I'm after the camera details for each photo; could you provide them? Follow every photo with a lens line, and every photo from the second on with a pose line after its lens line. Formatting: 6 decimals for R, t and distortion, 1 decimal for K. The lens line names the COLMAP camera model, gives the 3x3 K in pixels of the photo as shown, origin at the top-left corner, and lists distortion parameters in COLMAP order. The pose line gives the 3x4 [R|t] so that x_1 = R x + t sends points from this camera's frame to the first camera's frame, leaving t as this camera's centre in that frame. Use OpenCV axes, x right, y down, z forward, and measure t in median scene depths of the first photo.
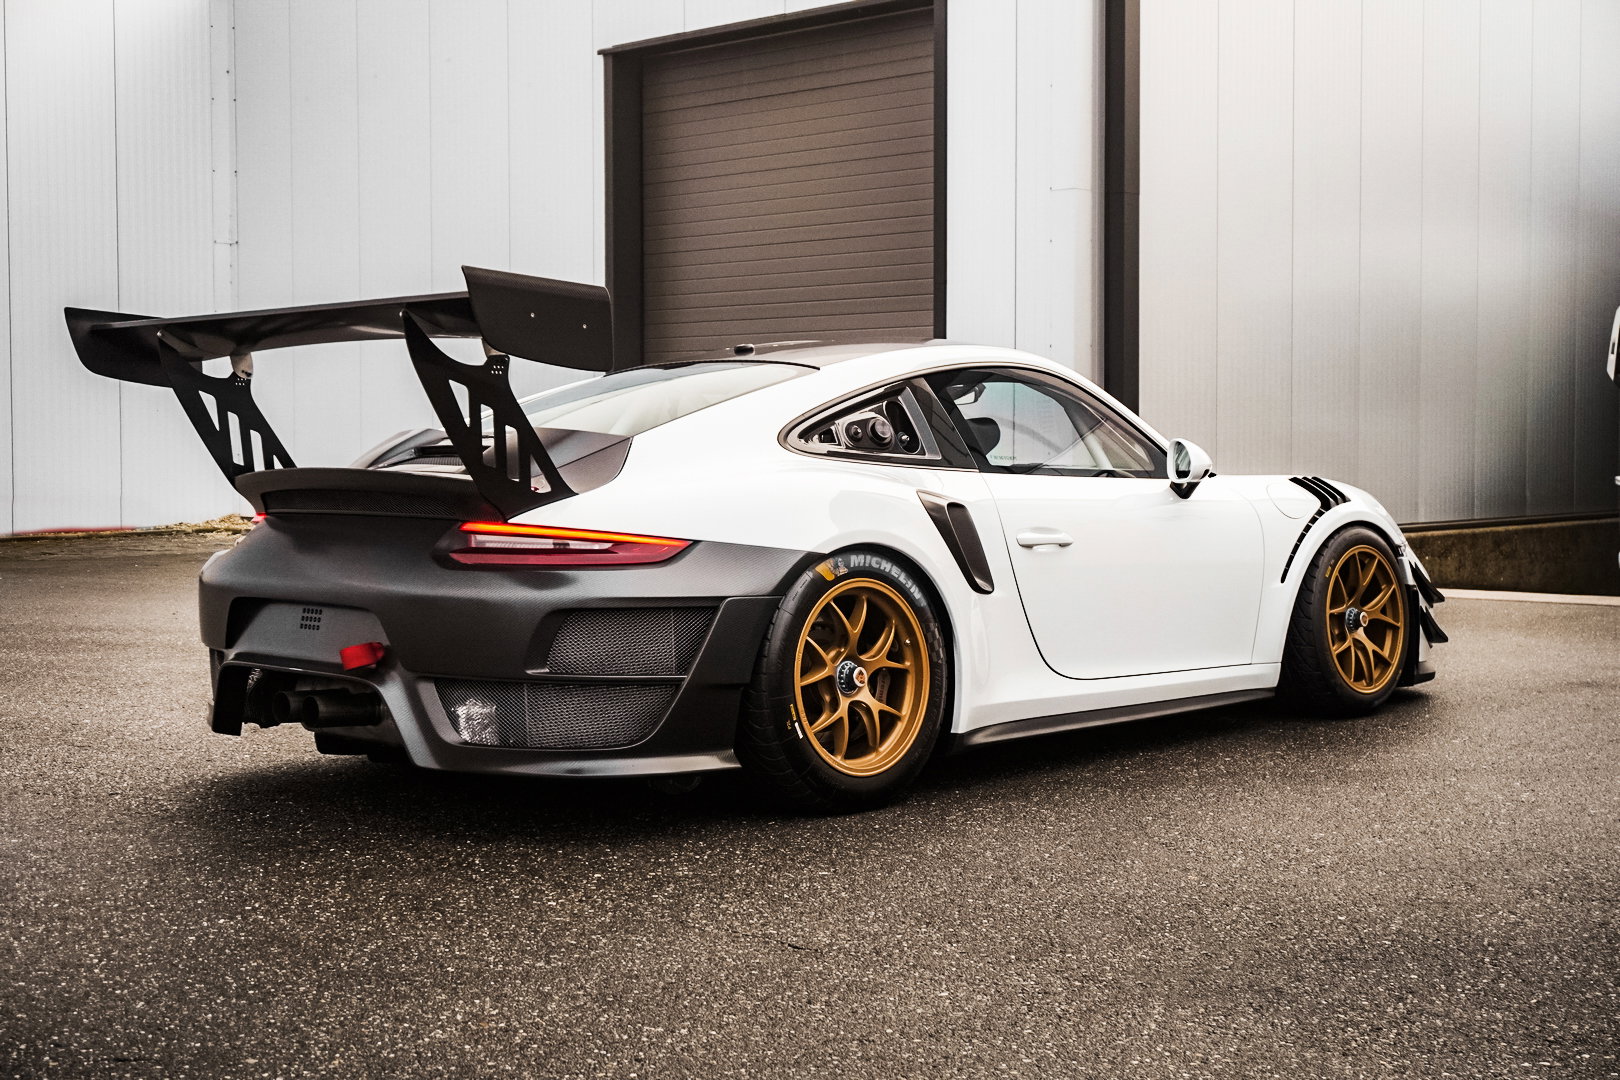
lens RADIAL K [[2098.9, 0, 806.1], [0, 2098.9, 562.6], [0, 0, 1]] dist [0.018013, -0.035378]
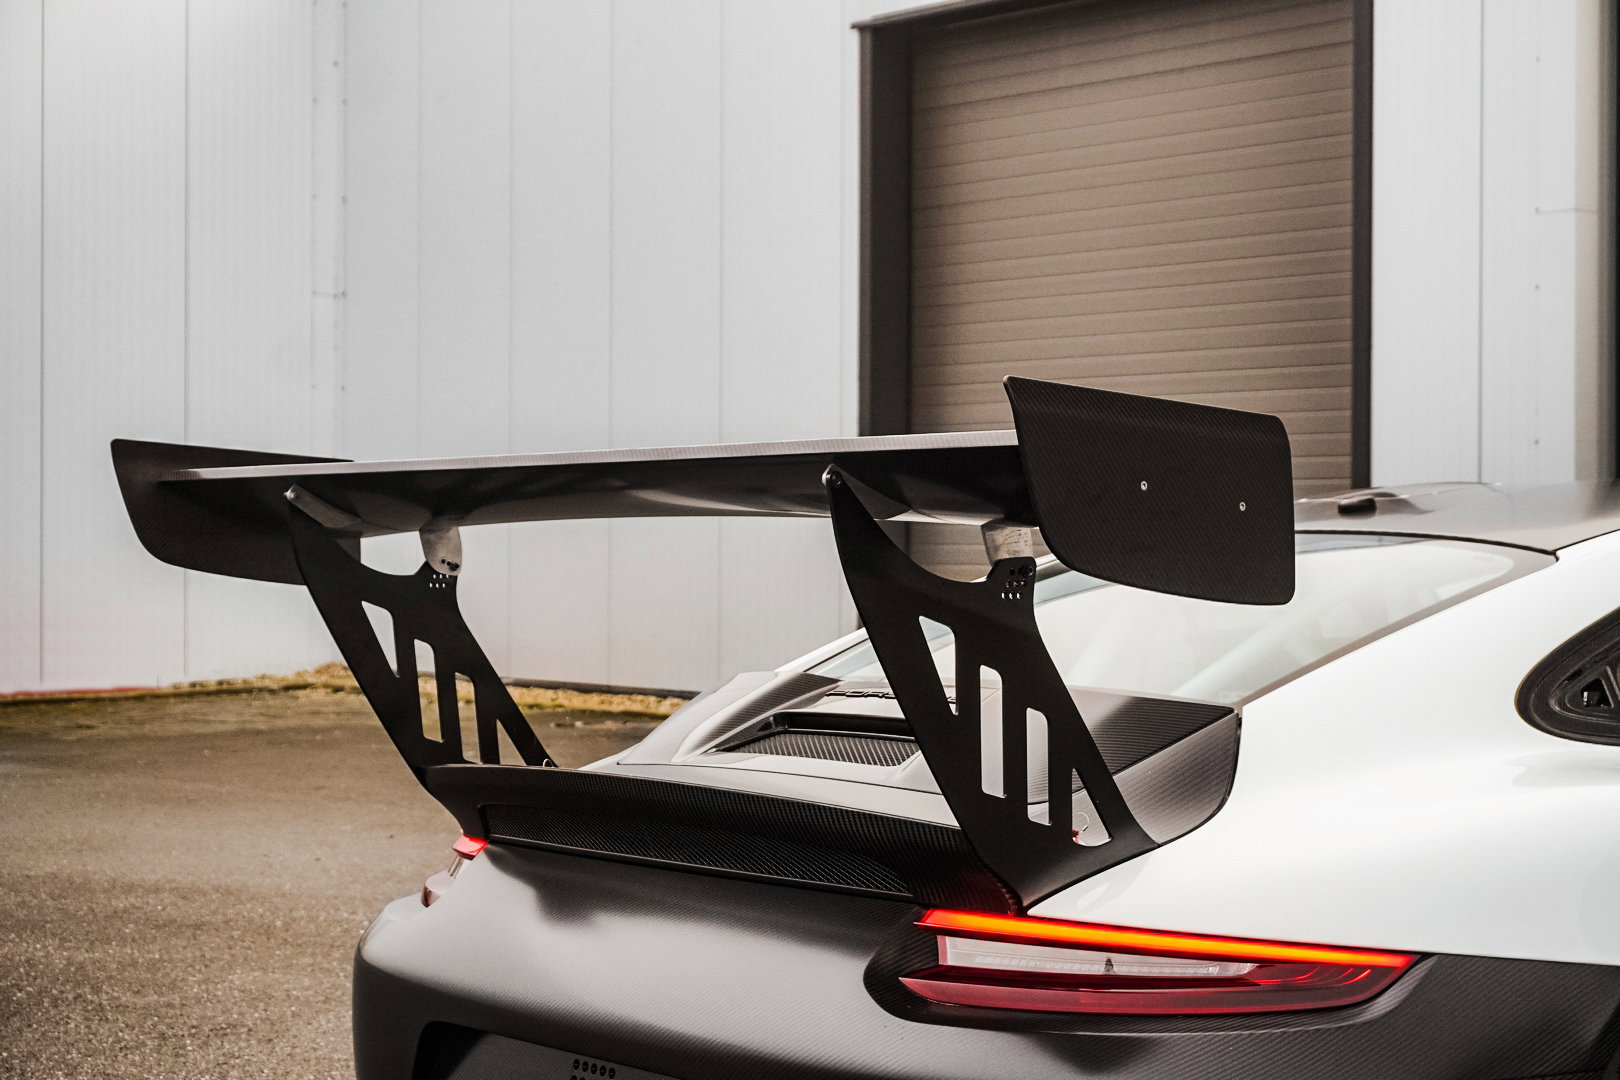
lens RADIAL K [[2659.5, 0, 810.0], [0, 2659.5, 540.0], [0, 0, 1]] dist [-0.019365, 0.047788]
pose [[0.996675, 0.001477, -0.081472, -0.124049], [-0.005982, 0.998464, -0.055088, -0.060702], [0.081265, 0.055392, 0.995152, 0.352264]]
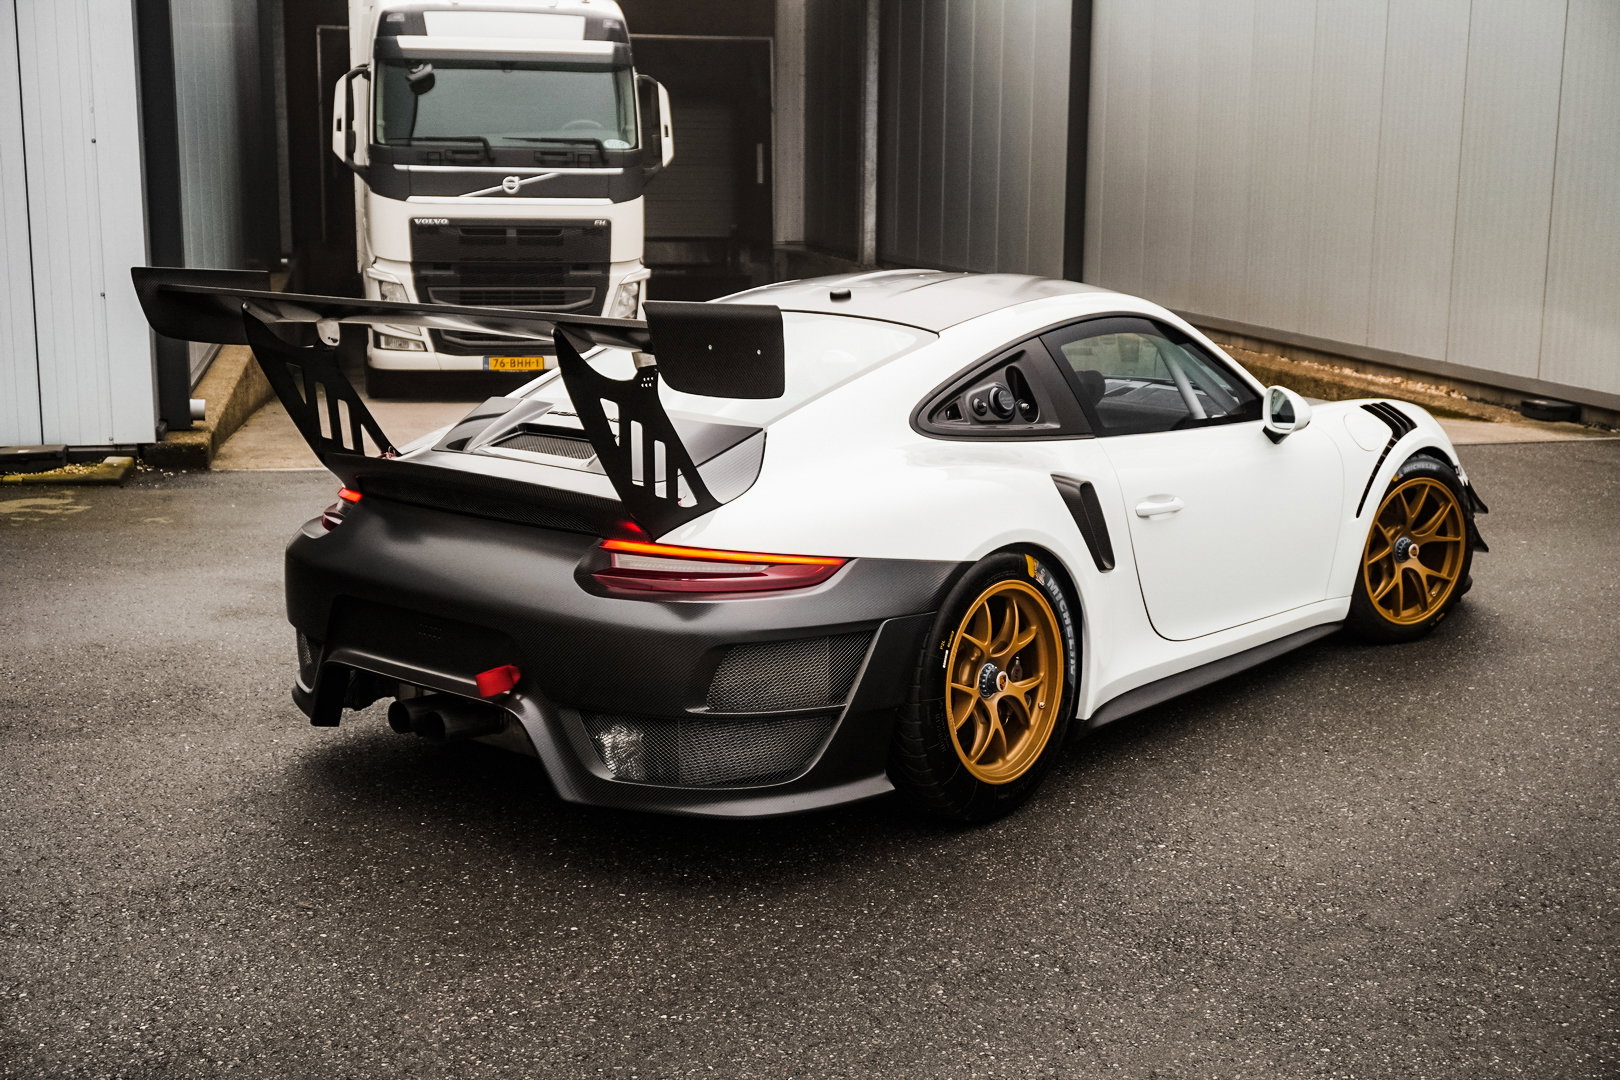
lens RADIAL K [[1995.9, 0, 805.3], [0, 1995.9, 589.0], [0, 0, 1]] dist [-0.017112, 0.025574]
pose [[0.997294, -0.003860, 0.073414, -0.123016], [-0.007329, 0.988426, 0.151525, -0.116952], [-0.073149, -0.151653, 0.985723, 0.101046]]
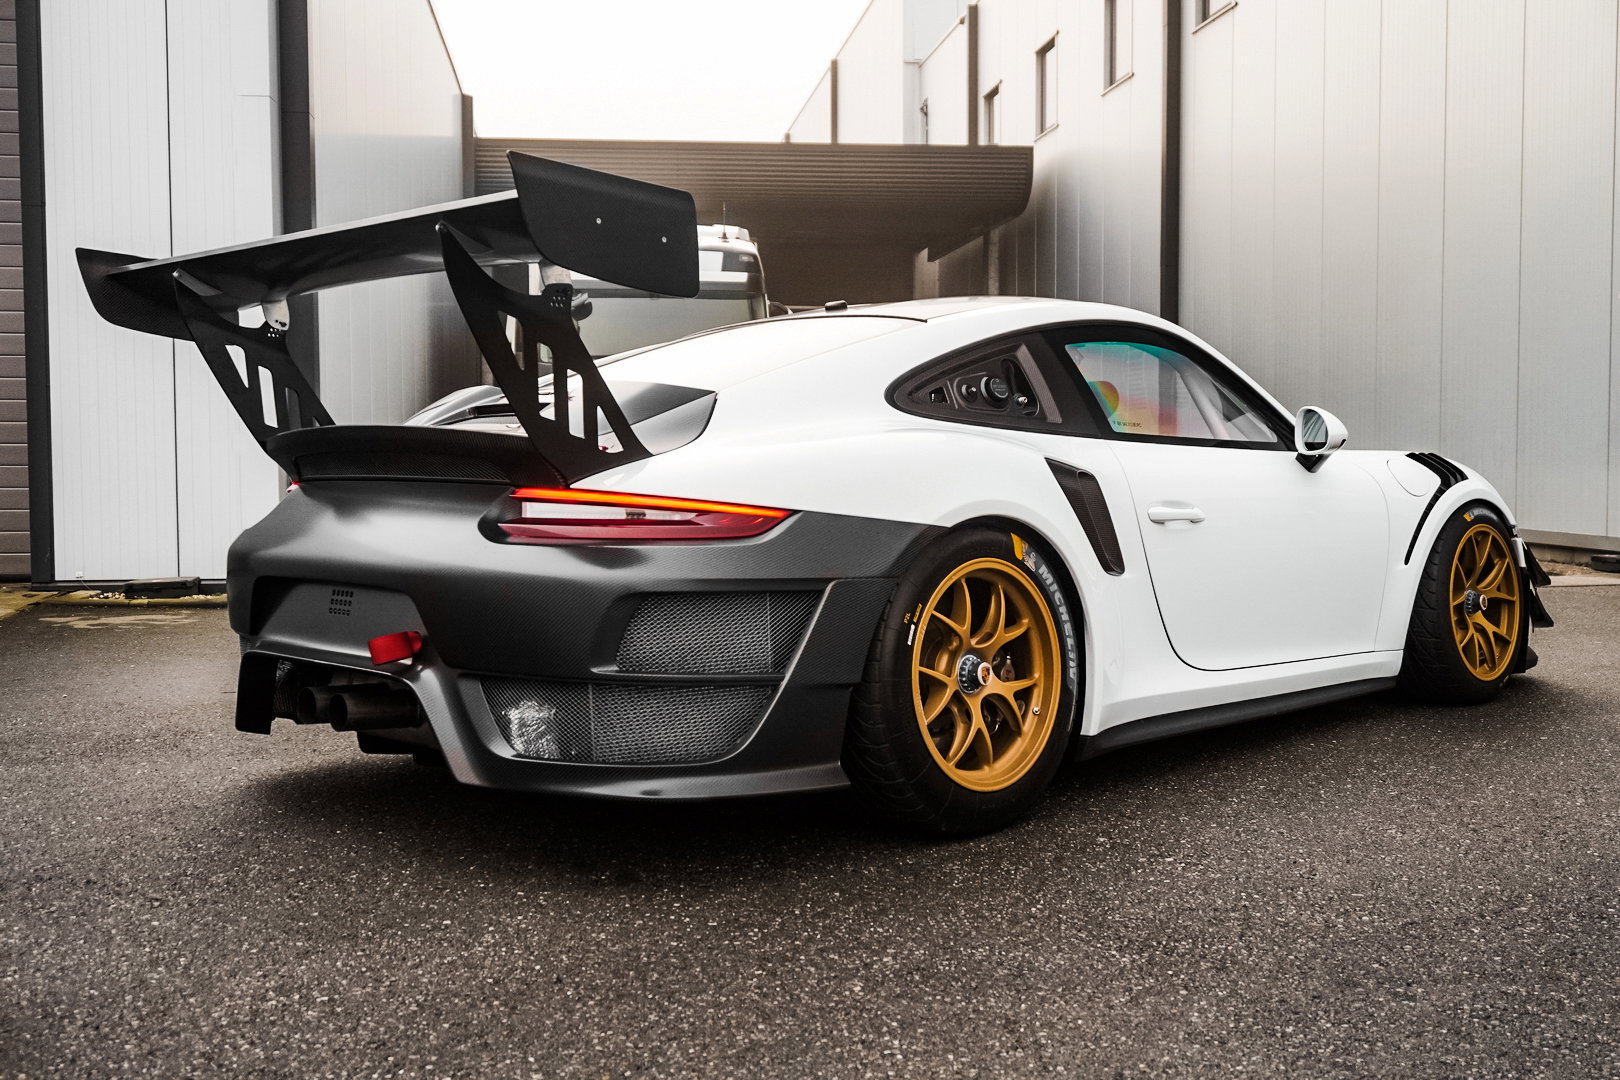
lens RADIAL K [[1709.4, 0, 810.0], [0, 1709.4, 540.0], [0, 0, 1]] dist [-0.002335, -0.025890]
pose [[0.999883, 0.002608, -0.015097, -0.032462], [-0.002676, 0.999986, -0.004493, 0.003837], [0.015085, 0.004533, 0.999876, 0.285534]]
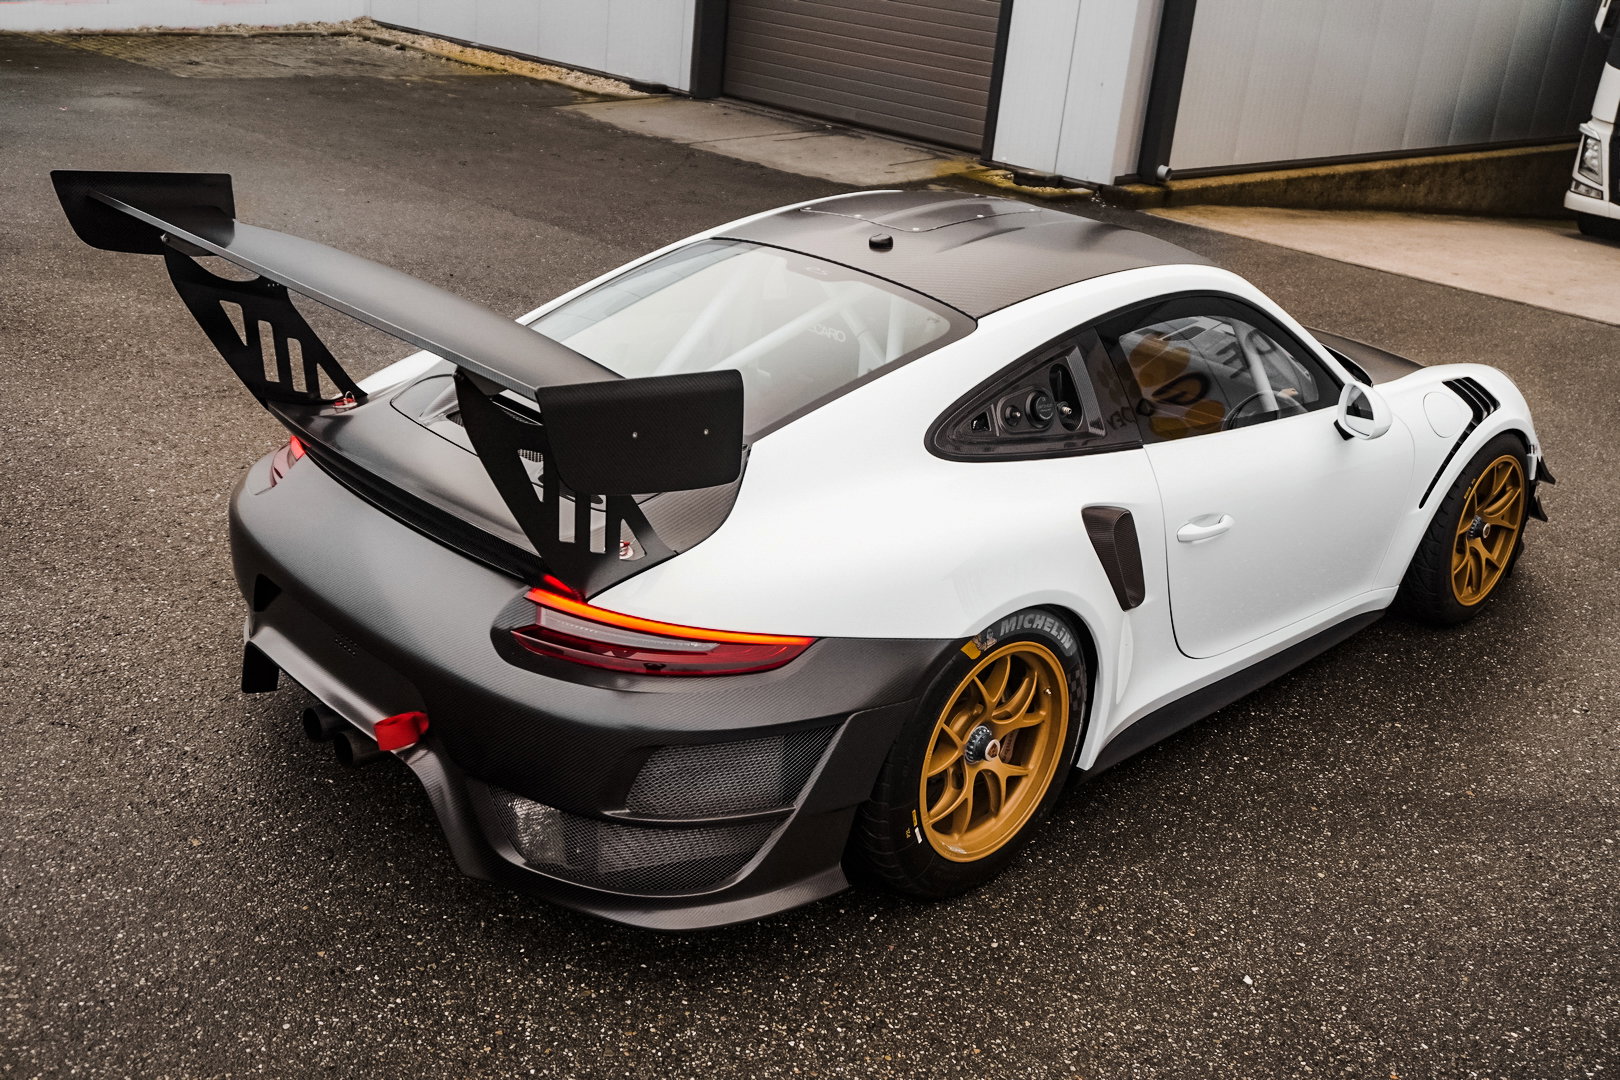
lens RADIAL K [[1573.5, 0, 810.0], [0, 1573.5, 540.0], [0, 0, 1]] dist [-0.002983, 0.005671]
pose [[0.995135, 0.097529, 0.013955, -0.060767], [-0.096810, 0.941680, 0.322283, -0.209362], [0.018290, -0.322066, 0.946540, 0.394110]]
